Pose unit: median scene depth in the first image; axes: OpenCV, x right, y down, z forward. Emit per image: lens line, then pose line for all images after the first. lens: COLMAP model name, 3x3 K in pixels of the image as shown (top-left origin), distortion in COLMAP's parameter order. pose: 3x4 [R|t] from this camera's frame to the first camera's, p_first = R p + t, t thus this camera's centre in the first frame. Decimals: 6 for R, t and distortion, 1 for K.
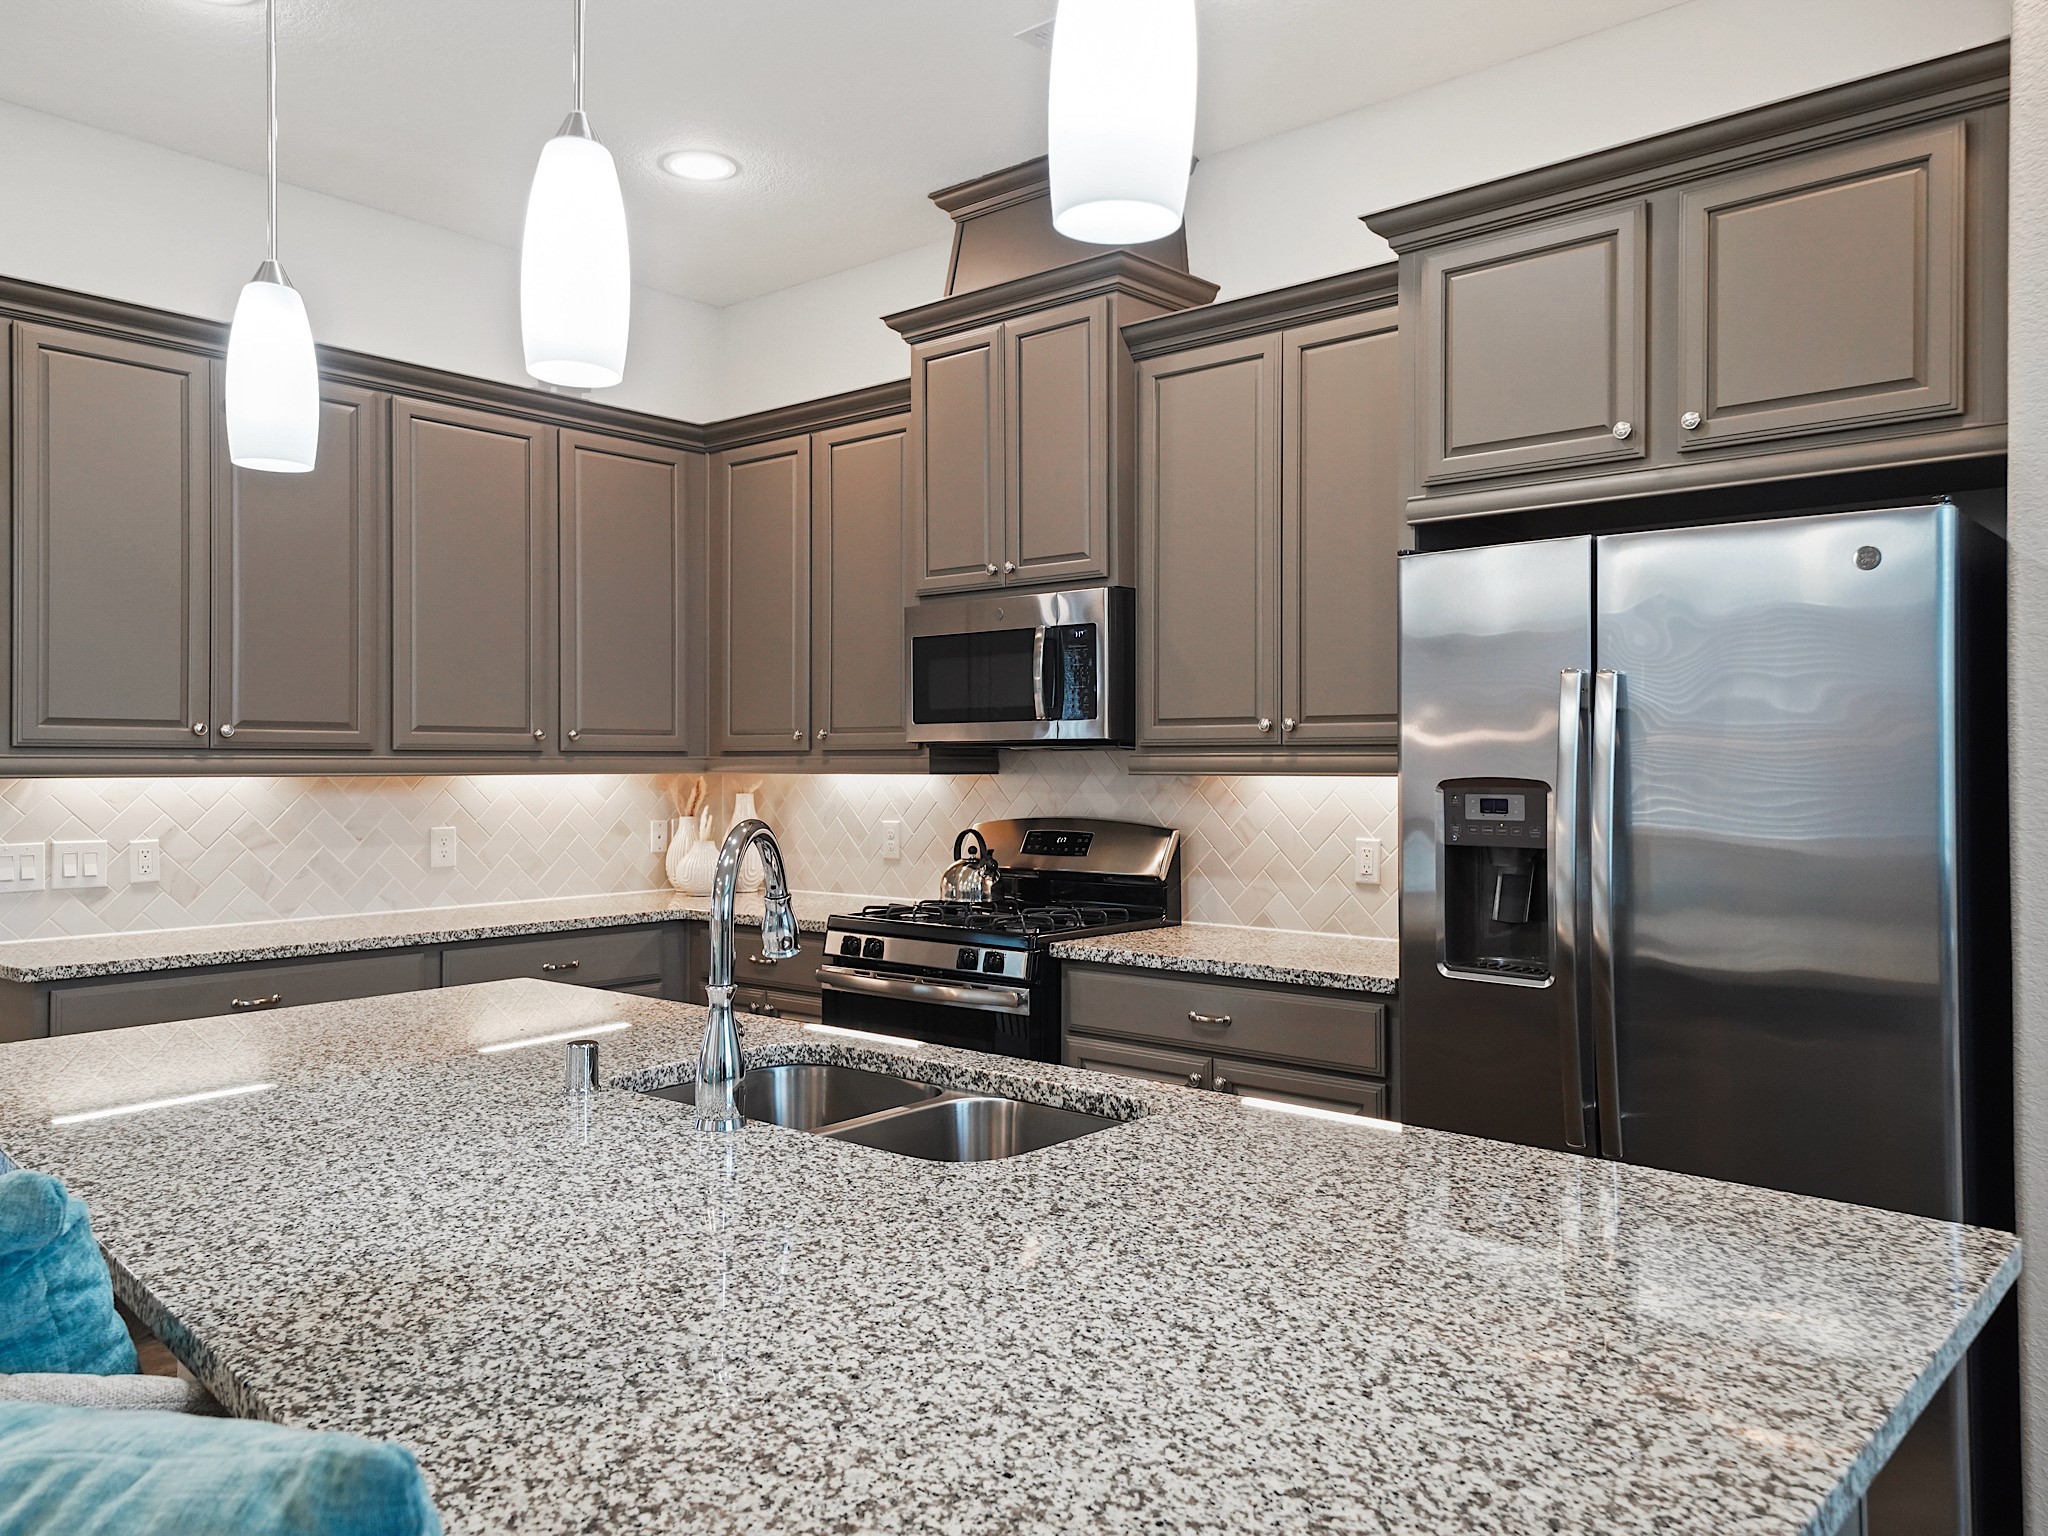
lens RADIAL K [[1487.3, 0, 1031.5], [0, 1487.3, 757.9], [0, 0, 1]] dist [0.042523, 0.001791]
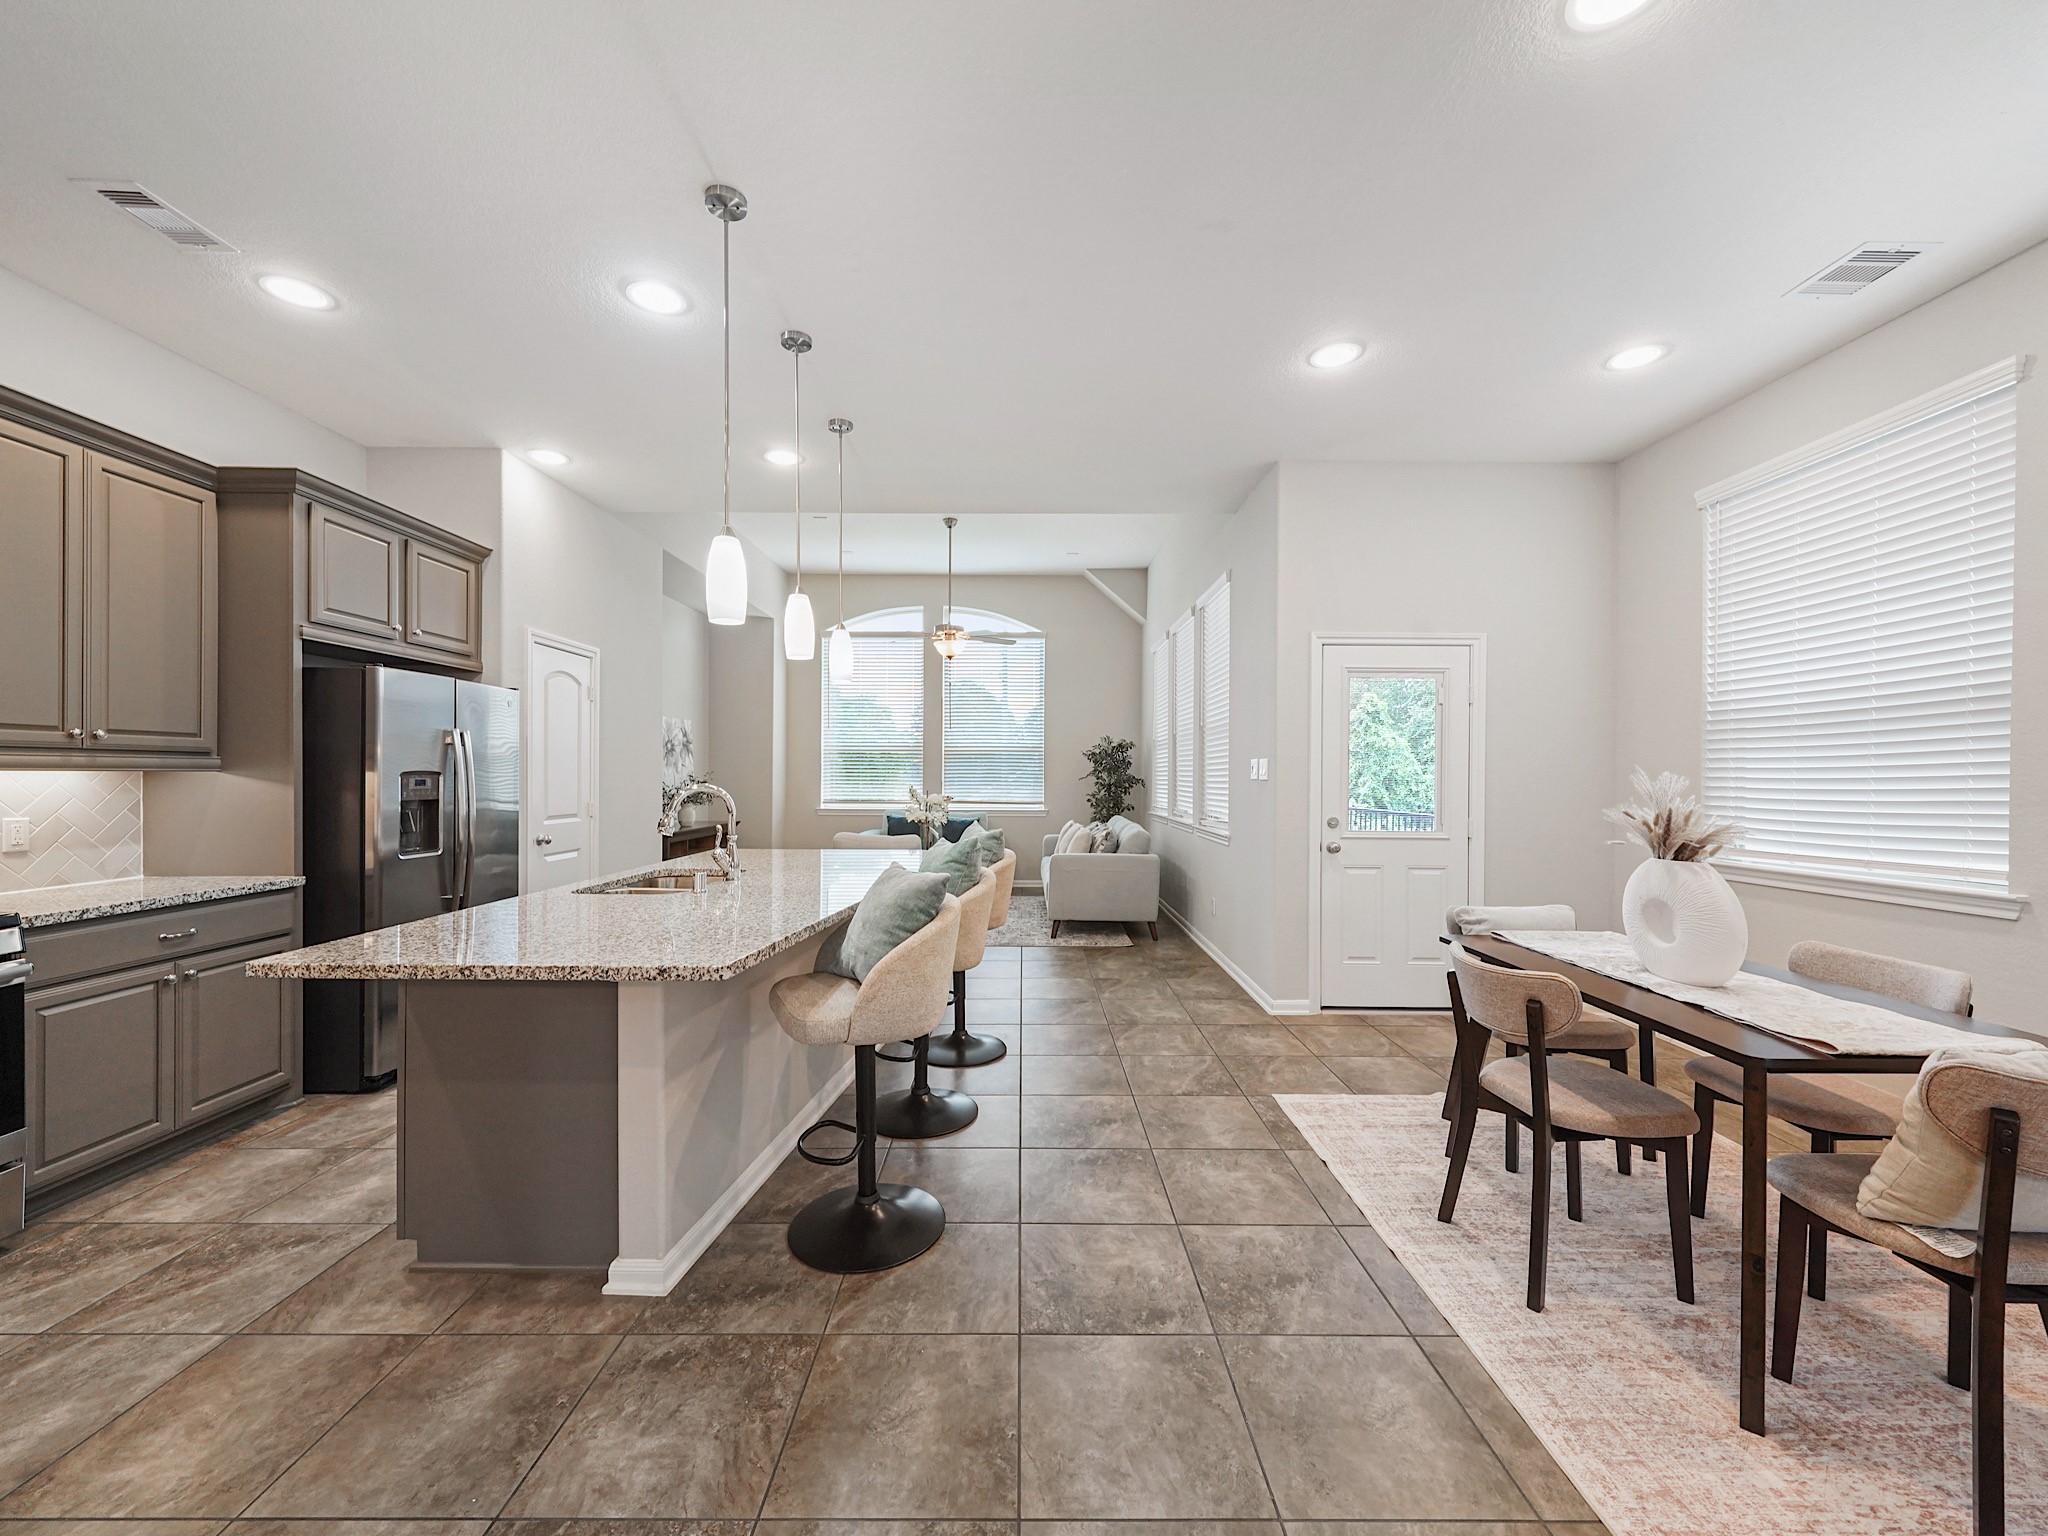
lens RADIAL K [[789.7, 0, 1024.6], [0, 789.7, 774.3], [0, 0, 1]] dist [0.003417, -0.001768]
pose [[-0.647240, -0.001694, 0.762284, -0.877689], [-0.004925, 0.999986, -0.001960, 0.011546], [-0.762270, -0.005023, -0.647239, 0.747939]]
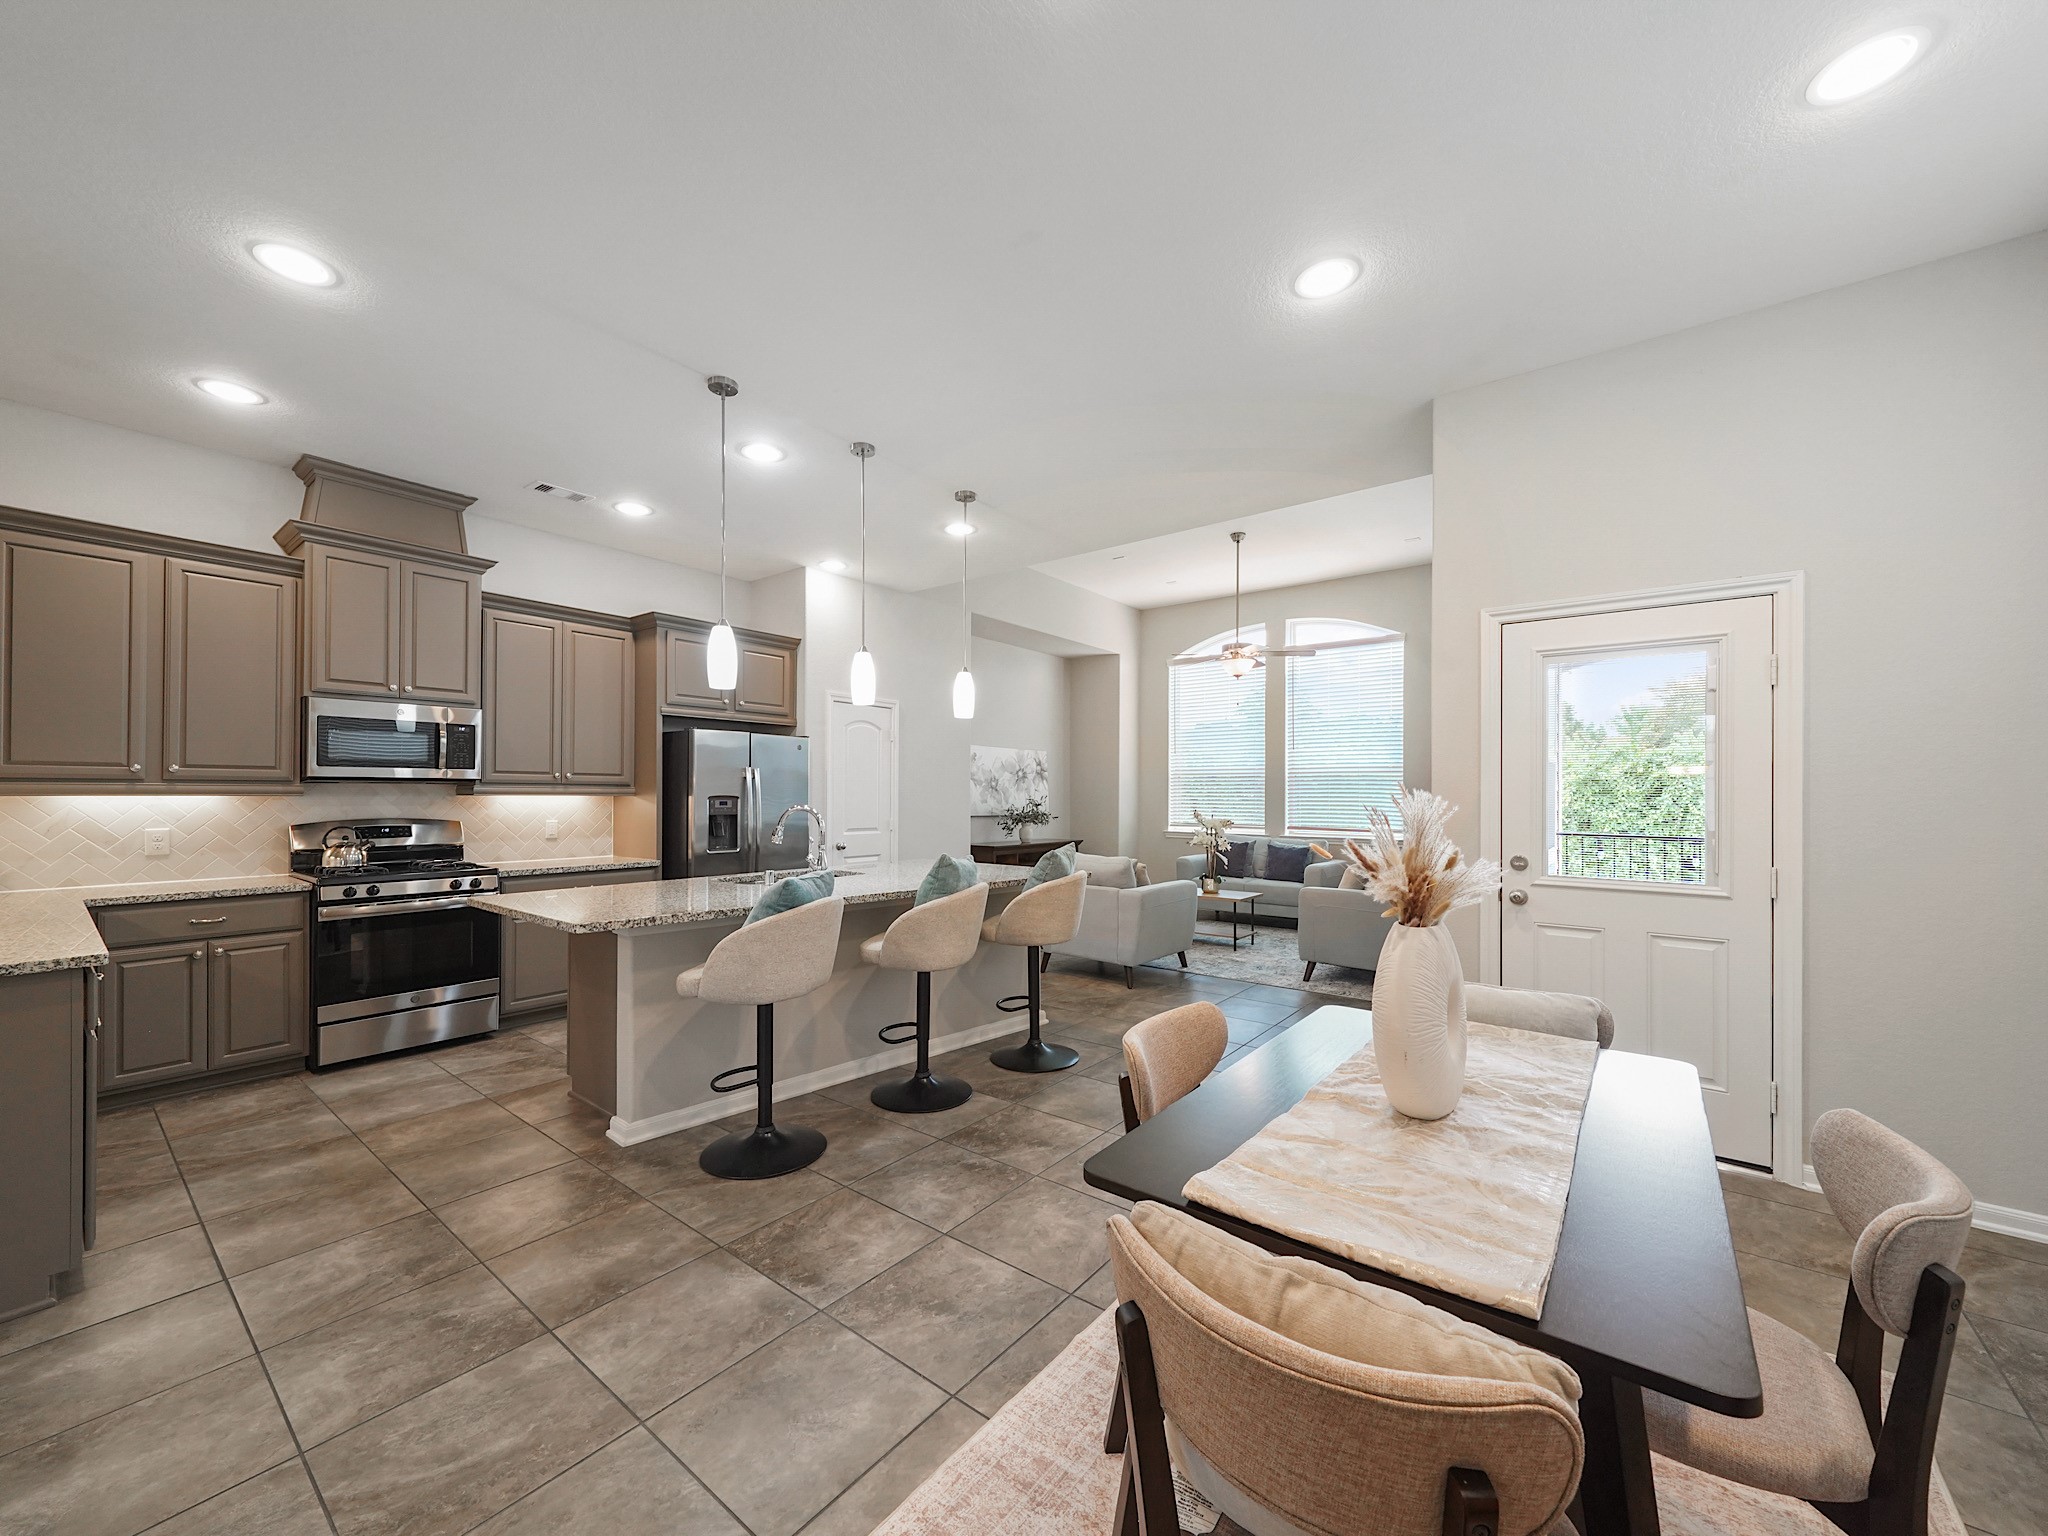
lens RADIAL K [[789.7, 0, 1015.0], [0, 789.7, 788.0], [0, 0, 1]] dist [0.003417, -0.001768]
pose [[-0.032693, 0.010950, 0.999405, -1.113161], [-0.005622, 0.999922, -0.011140, 0.008854], [-0.999450, -0.005983, -0.032629, 0.250185]]
